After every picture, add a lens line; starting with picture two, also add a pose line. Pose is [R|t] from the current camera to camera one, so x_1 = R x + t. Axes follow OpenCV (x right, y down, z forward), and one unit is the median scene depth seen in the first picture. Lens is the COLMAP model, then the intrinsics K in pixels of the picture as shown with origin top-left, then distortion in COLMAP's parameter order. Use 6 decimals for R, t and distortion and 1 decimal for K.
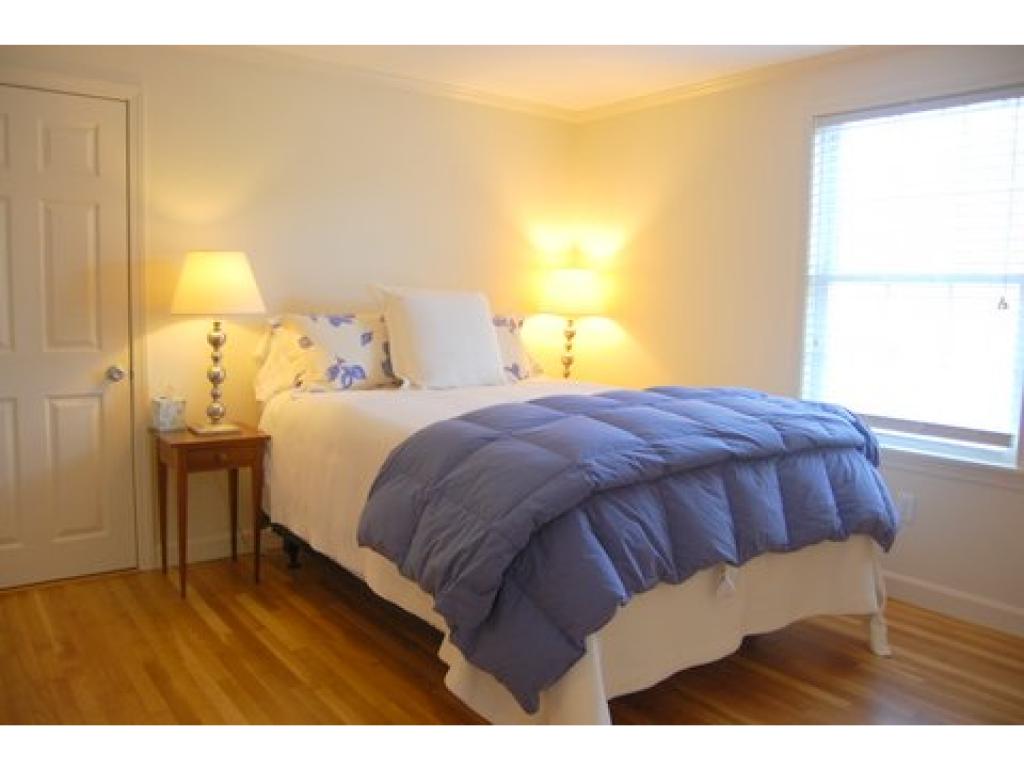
lens RADIAL K [[815.5, 0, 512.0], [0, 815.5, 384.0], [0, 0, 1]] dist [-0.085586, 0.034305]
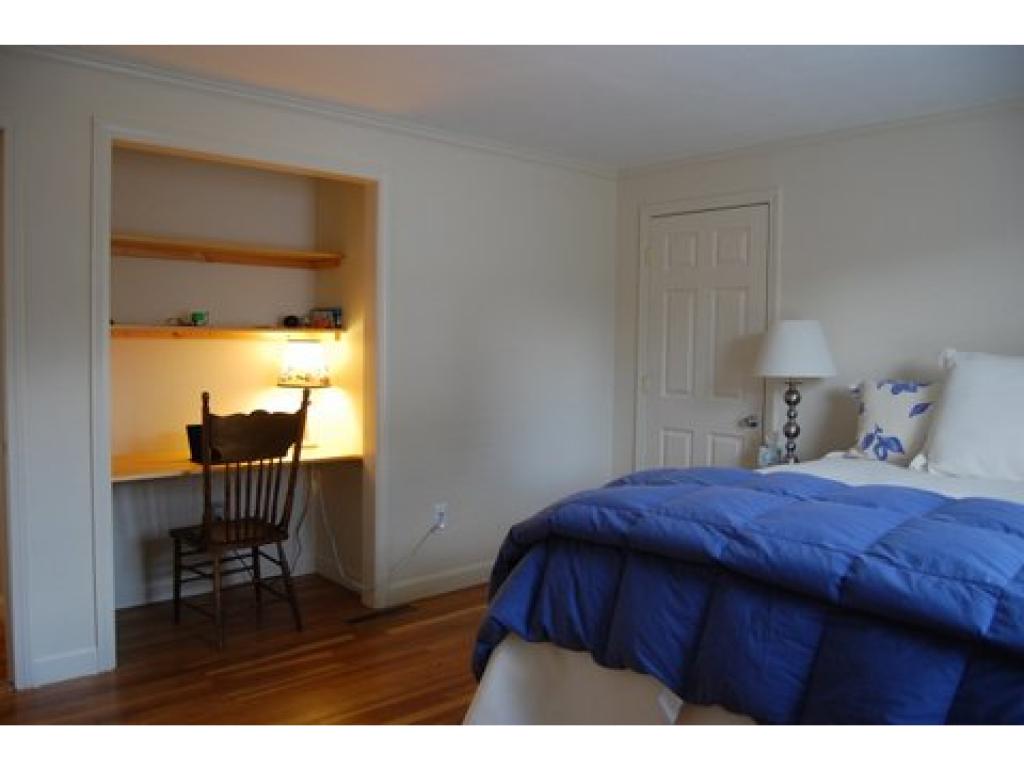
lens RADIAL K [[815.5, 0, 512.0], [0, 815.5, 384.0], [0, 0, 1]] dist [-0.085586, 0.034305]
pose [[0.060212, 0.026297, -0.997839, 0.691835], [-0.129817, 0.991369, 0.018293, -0.042947], [0.989708, 0.128435, 0.063106, 0.513841]]
